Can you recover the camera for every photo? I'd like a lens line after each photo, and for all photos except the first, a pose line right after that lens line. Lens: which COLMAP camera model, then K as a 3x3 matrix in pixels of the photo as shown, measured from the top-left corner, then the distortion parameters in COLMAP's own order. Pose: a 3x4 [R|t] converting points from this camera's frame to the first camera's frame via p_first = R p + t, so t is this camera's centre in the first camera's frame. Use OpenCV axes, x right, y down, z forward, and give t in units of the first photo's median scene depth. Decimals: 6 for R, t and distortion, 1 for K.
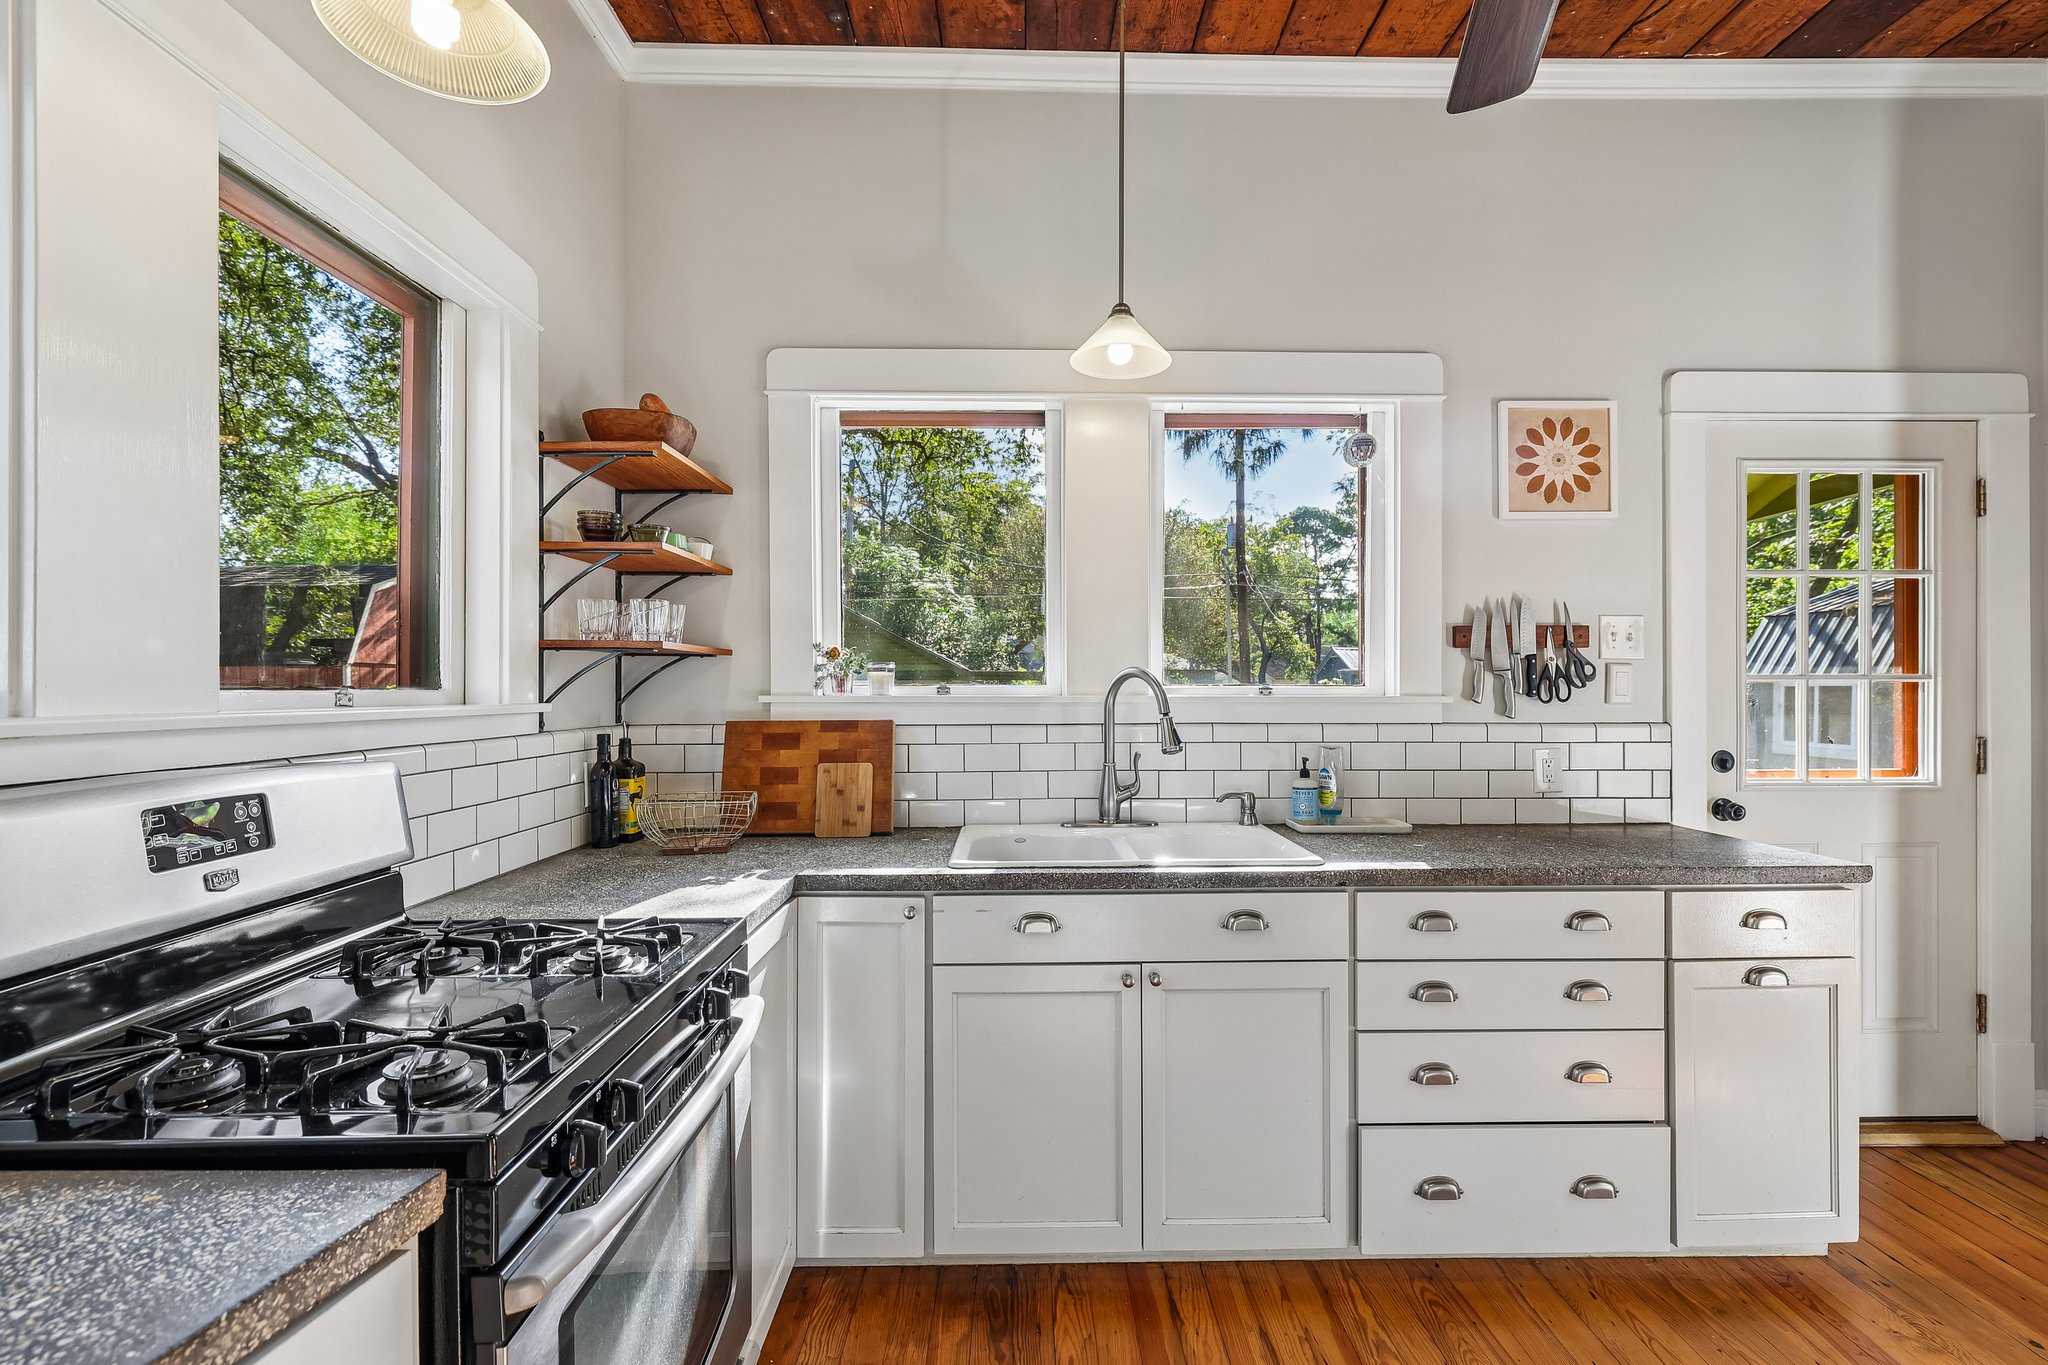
lens RADIAL K [[915.5, 0, 1025.5], [0, 915.5, 691.3], [0, 0, 1]] dist [-0.000995, 0.000436]
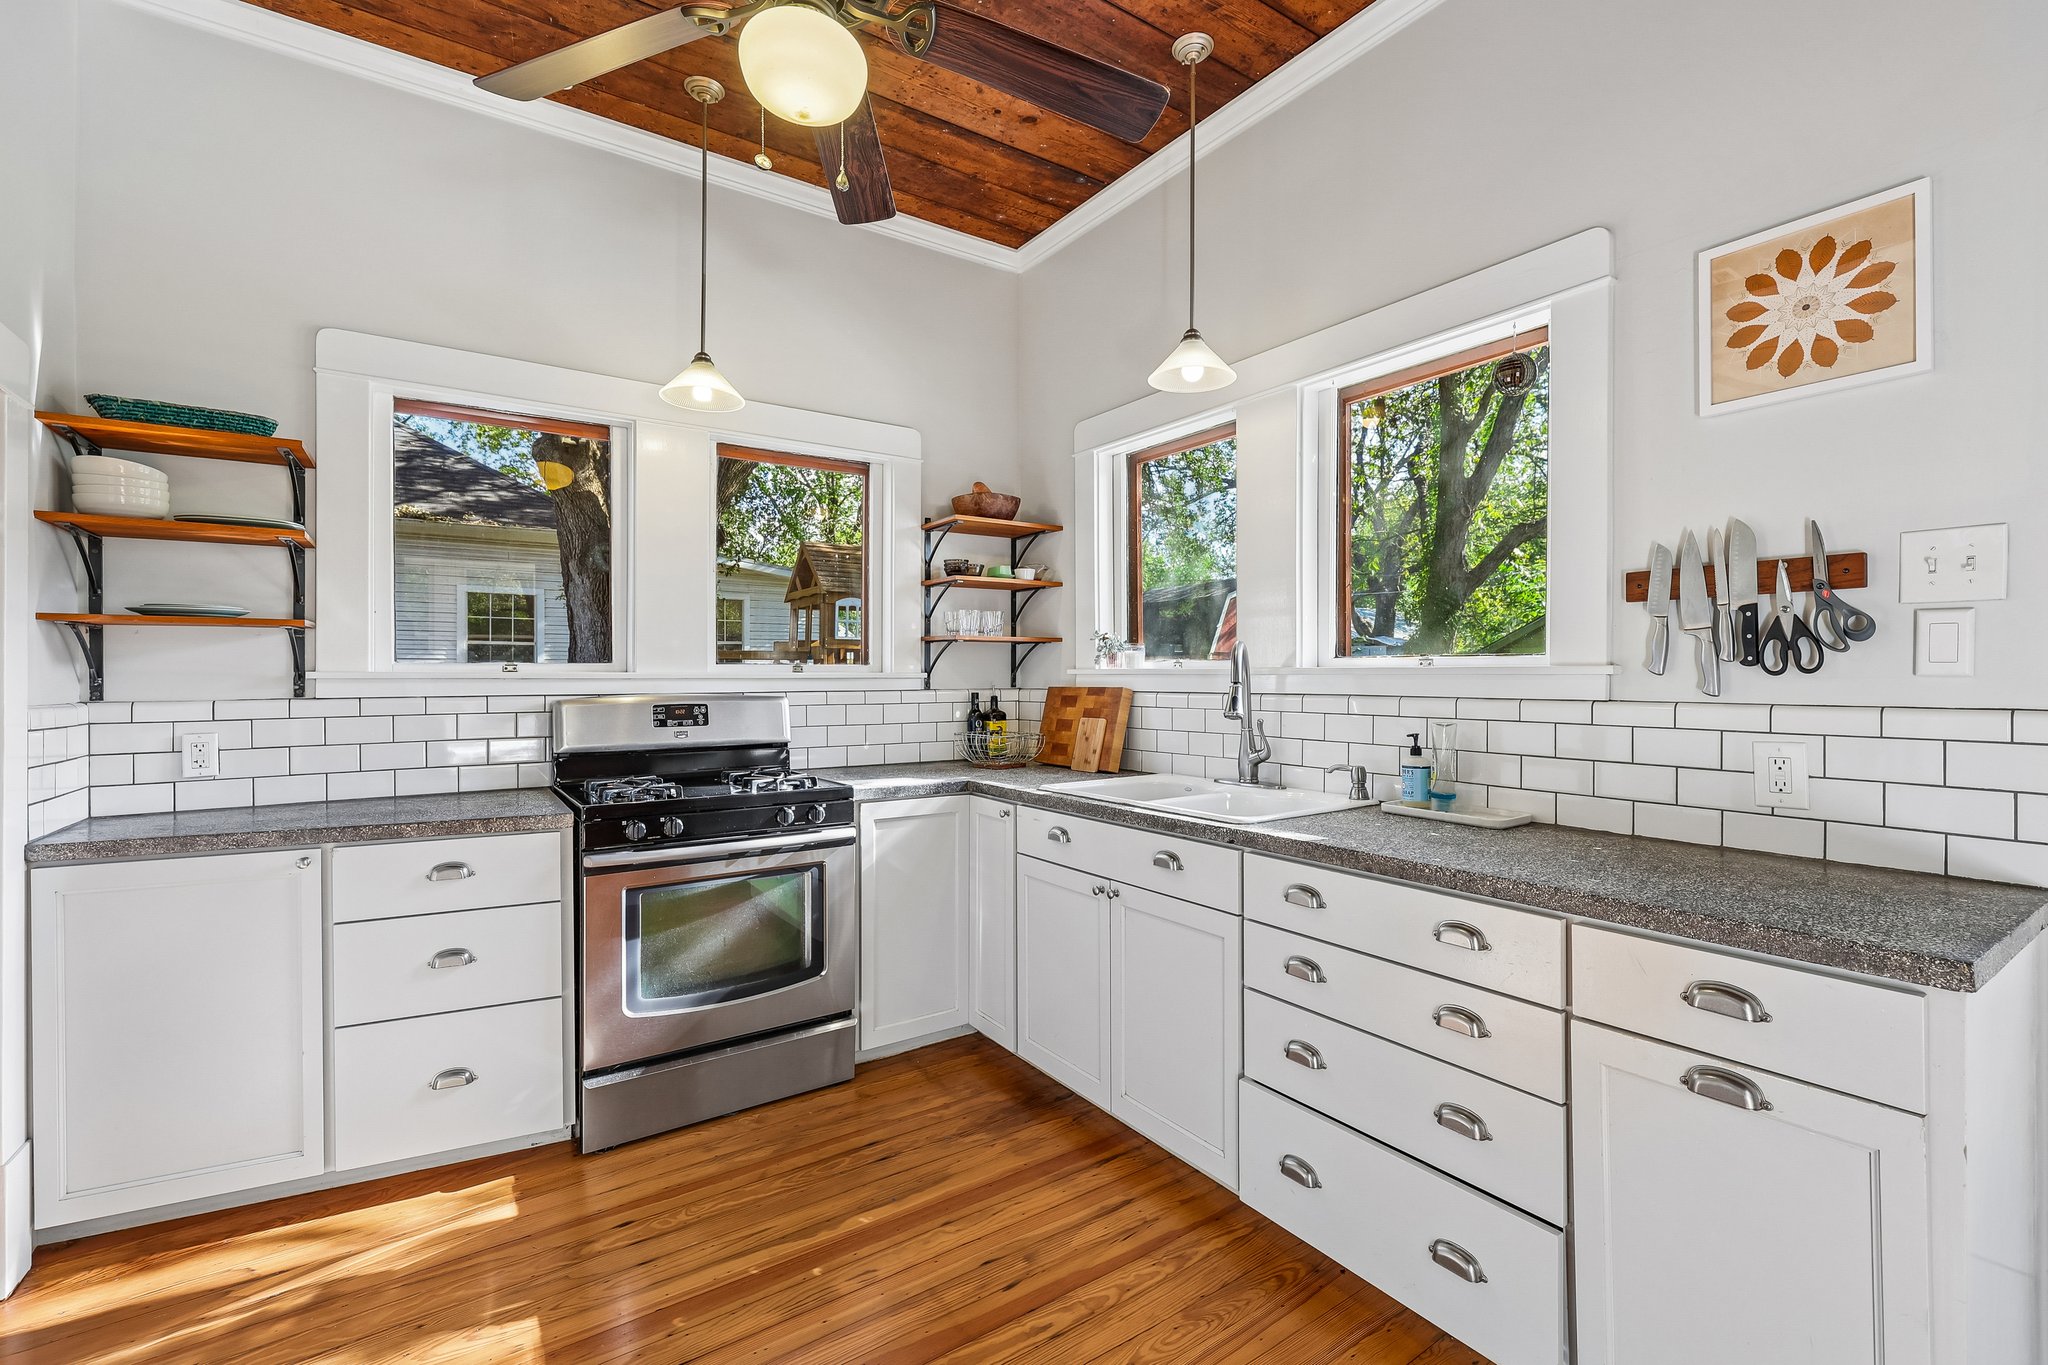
lens RADIAL K [[868.4, 0, 1031.7], [0, 868.4, 678.2], [0, 0, 1]] dist [-0.001327, 0.001149]
pose [[0.560917, 0.002930, -0.827867, 0.800522], [-0.002450, 0.999995, 0.001879, 0.015806], [0.827868, 0.000974, 0.560922, 0.188269]]
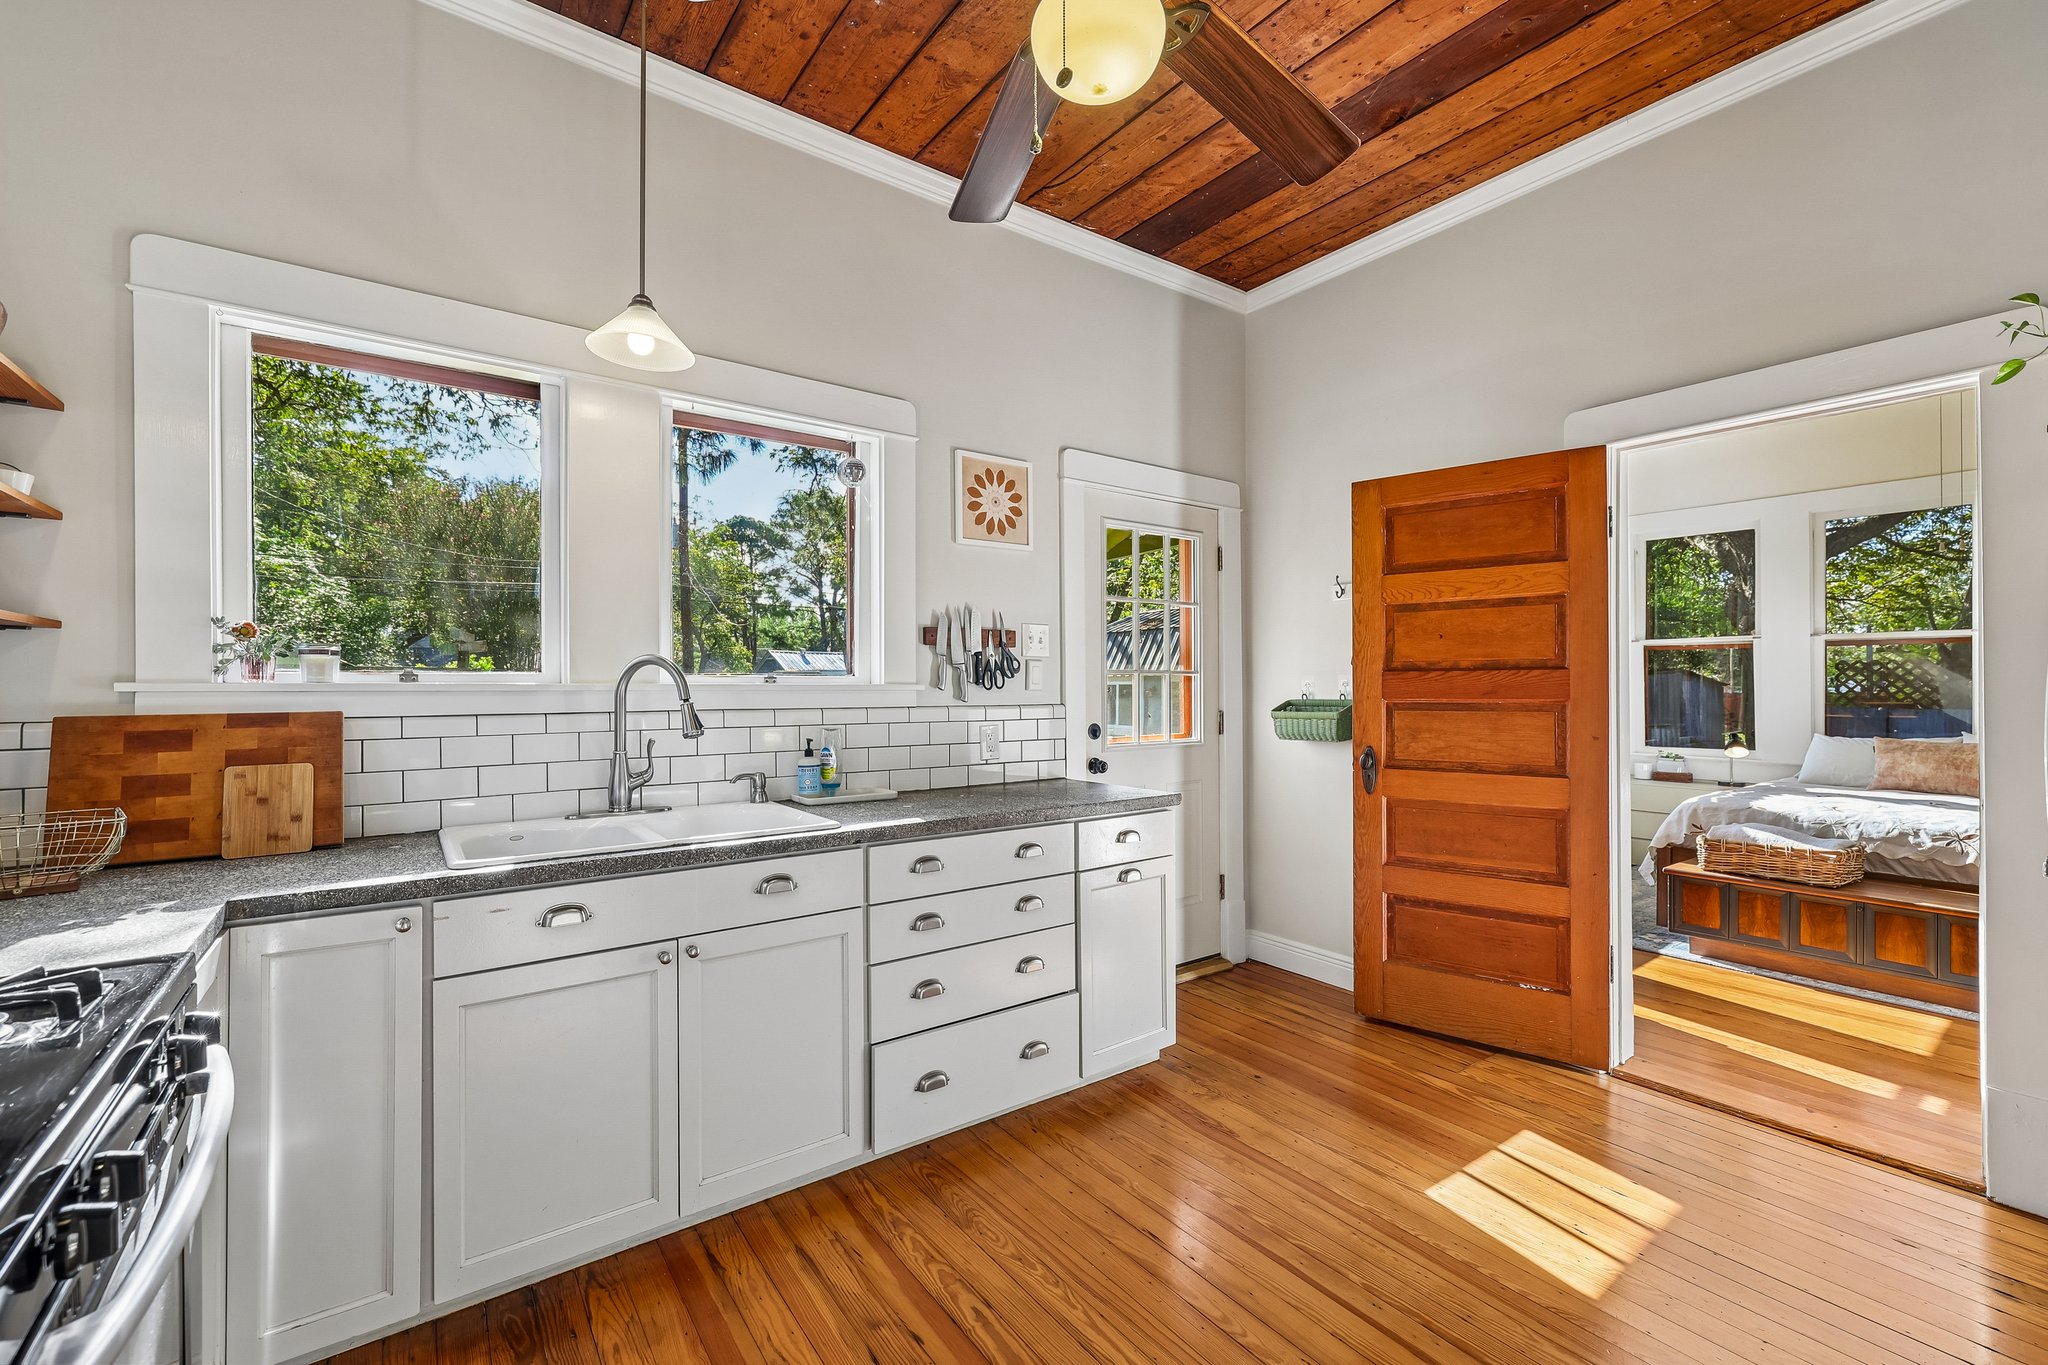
lens RADIAL K [[868.4, 0, 1029.5], [0, 868.4, 682.1], [0, 0, 1]] dist [-0.001327, 0.001149]
pose [[0.813569, 0.002381, 0.581463, -0.092825], [0.004381, 0.999938, -0.010224, 0.014722], [-0.581452, 0.010866, 0.813508, -0.023837]]
